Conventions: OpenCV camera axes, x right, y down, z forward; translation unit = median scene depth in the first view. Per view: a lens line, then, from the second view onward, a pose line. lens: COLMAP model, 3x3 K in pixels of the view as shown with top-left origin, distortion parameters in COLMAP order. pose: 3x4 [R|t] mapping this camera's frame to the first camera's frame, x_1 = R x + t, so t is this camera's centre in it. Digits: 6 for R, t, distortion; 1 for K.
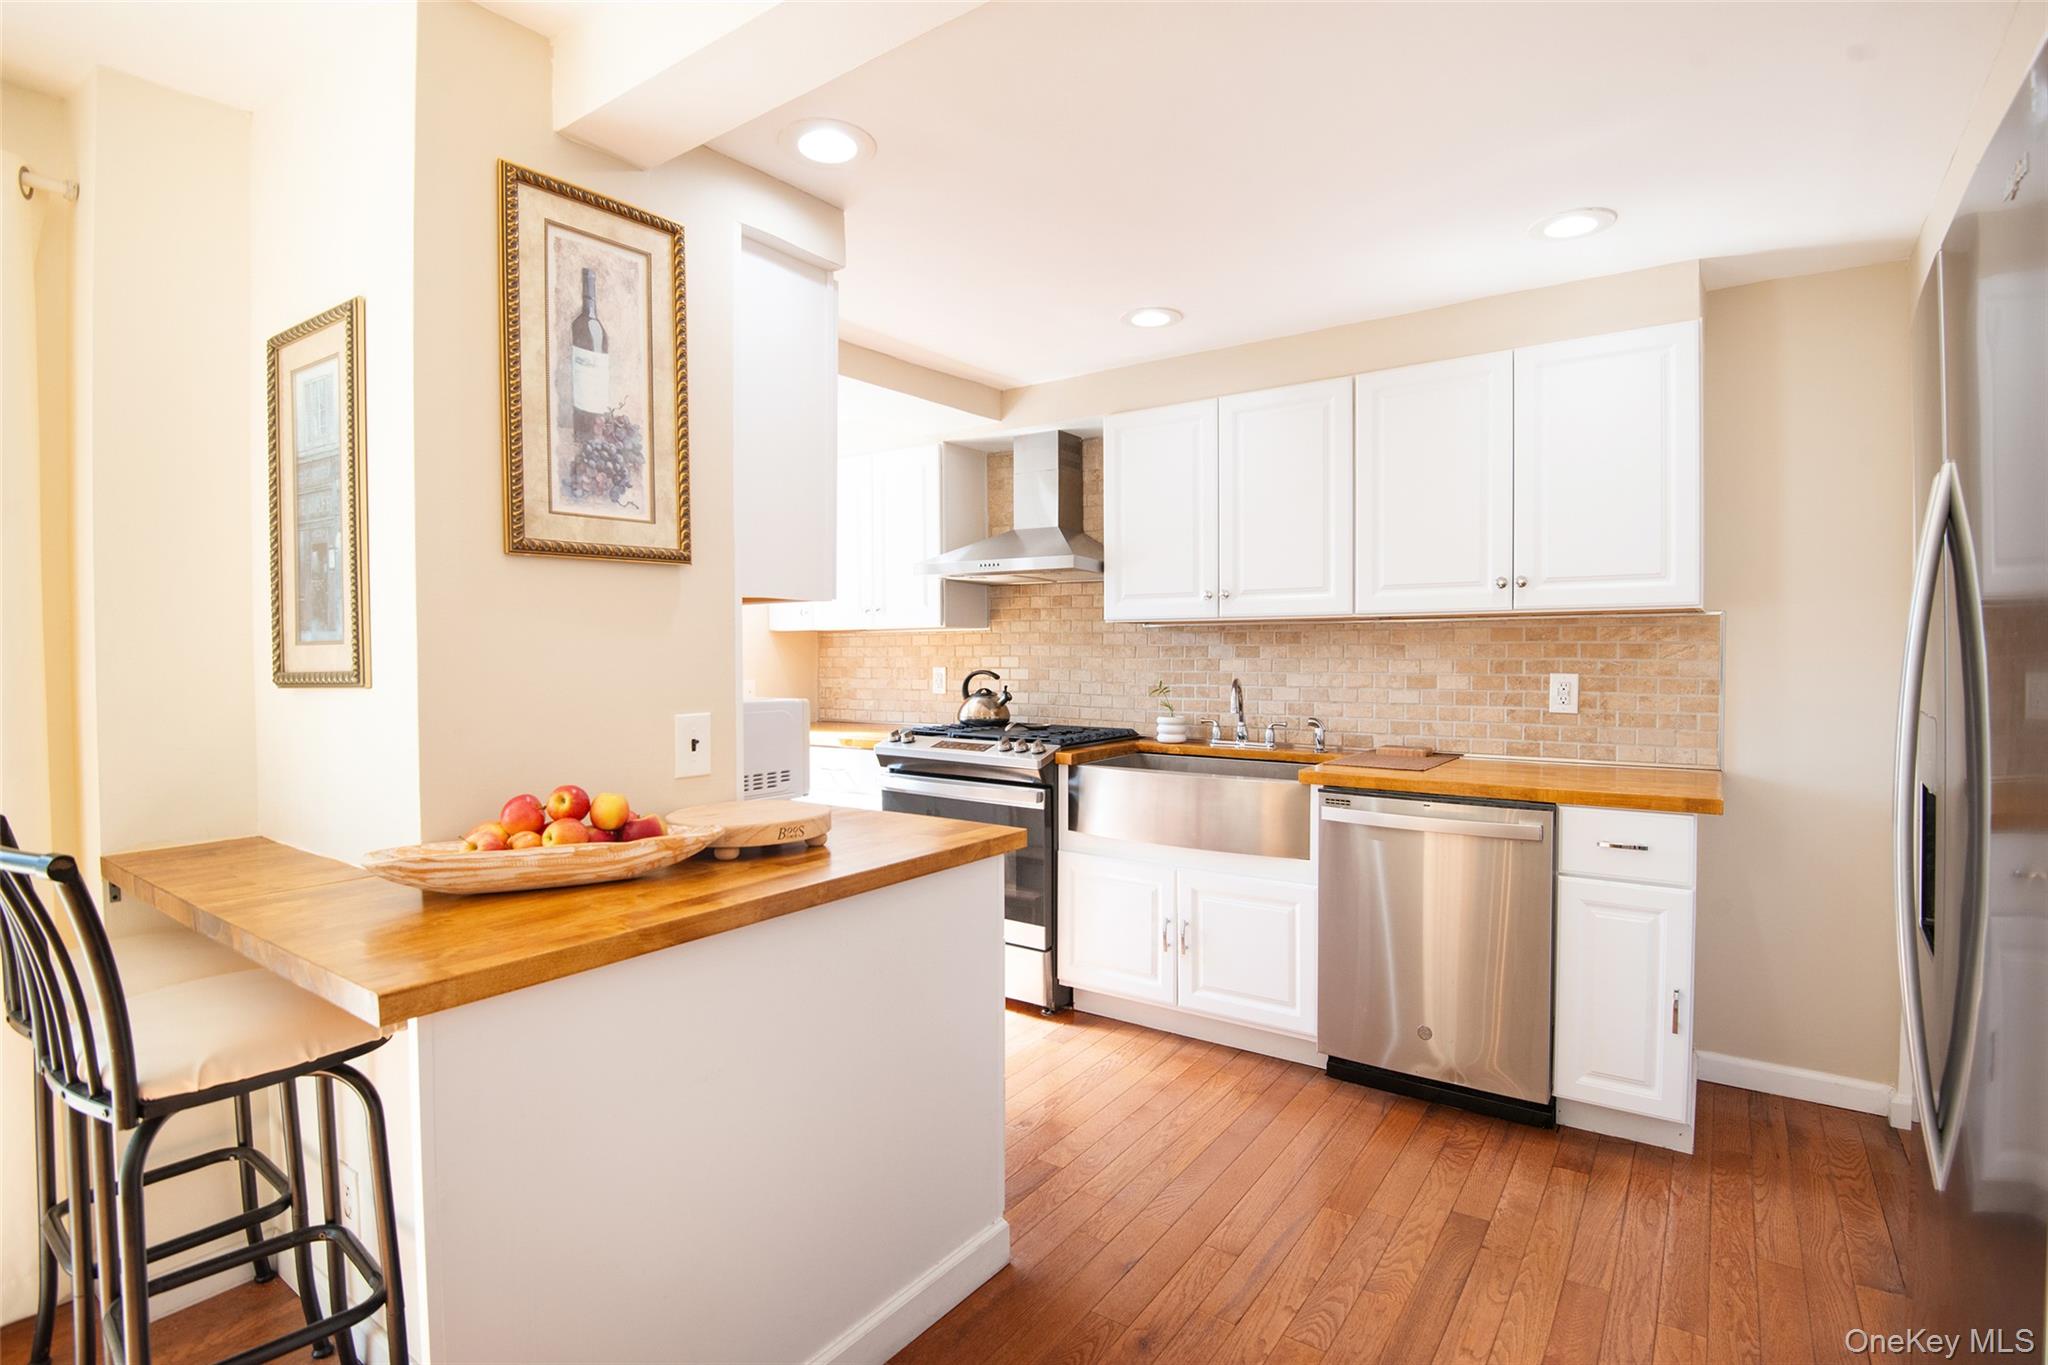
lens RADIAL K [[980.2, 0, 1013.5], [0, 980.2, 674.0], [0, 0, 1]] dist [-0.016244, -0.011198]
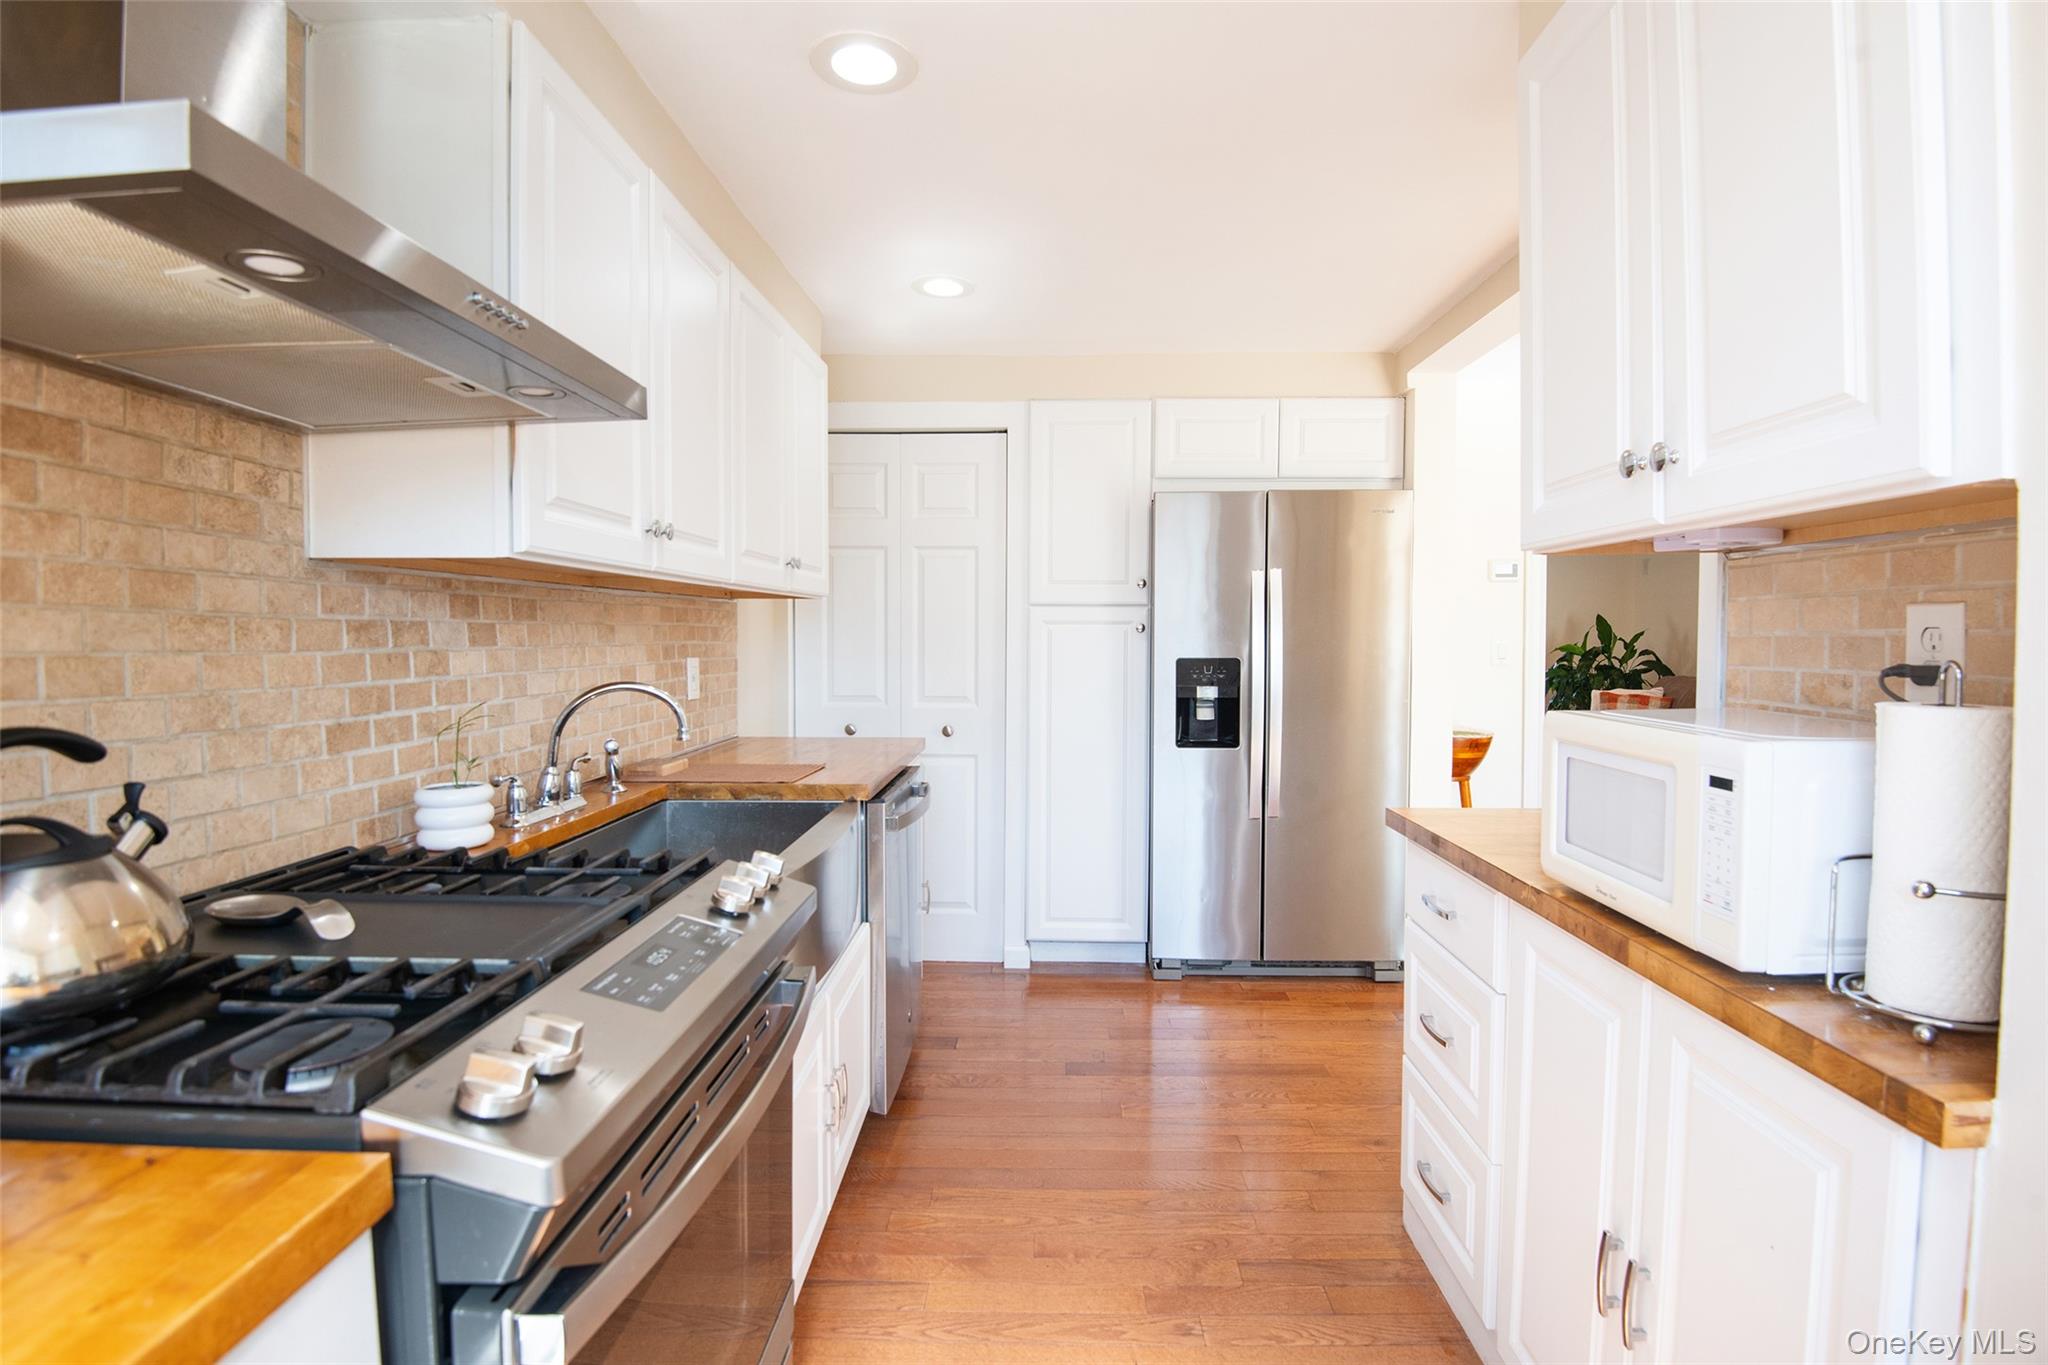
lens RADIAL K [[980.2, 0, 1030.5], [0, 980.2, 670.1], [0, 0, 1]] dist [-0.016244, -0.011198]
pose [[-0.572335, -0.024422, 0.819656, -0.406994], [0.026582, 0.998479, 0.048311, -0.025463], [-0.819589, 0.049439, -0.570815, 1.279777]]
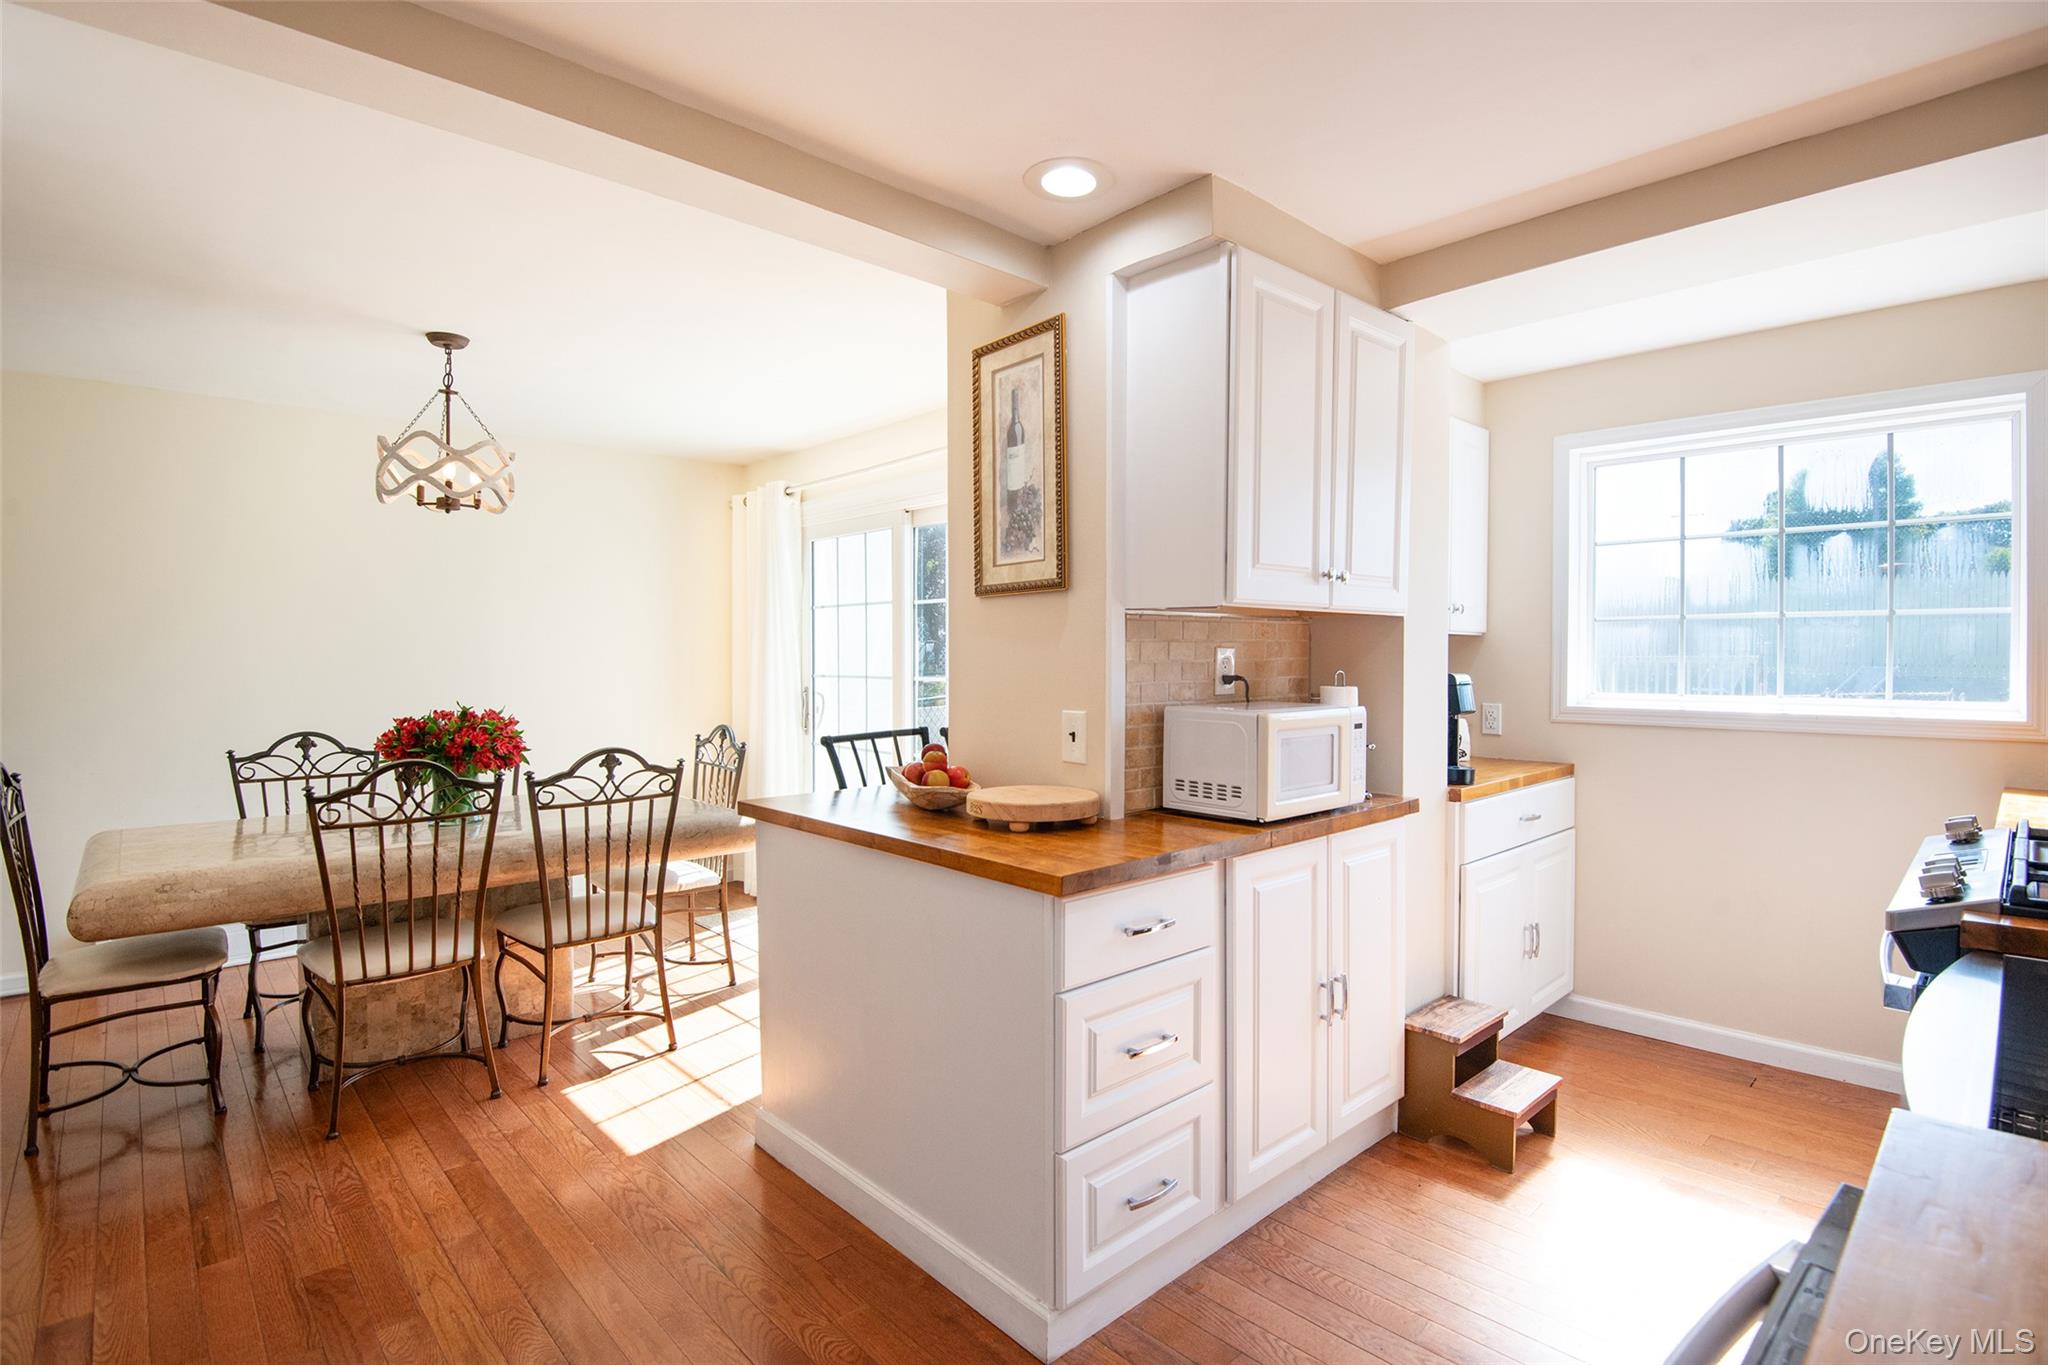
lens RADIAL K [[980.2, 0, 1035.5], [0, 980.2, 665.3], [0, 0, 1]] dist [-0.016244, -0.011198]
pose [[-0.178168, 0.015674, -0.983875, 0.564311], [-0.022545, 0.999546, 0.020007, -0.025311], [0.983742, 0.025746, -0.177733, 0.755626]]
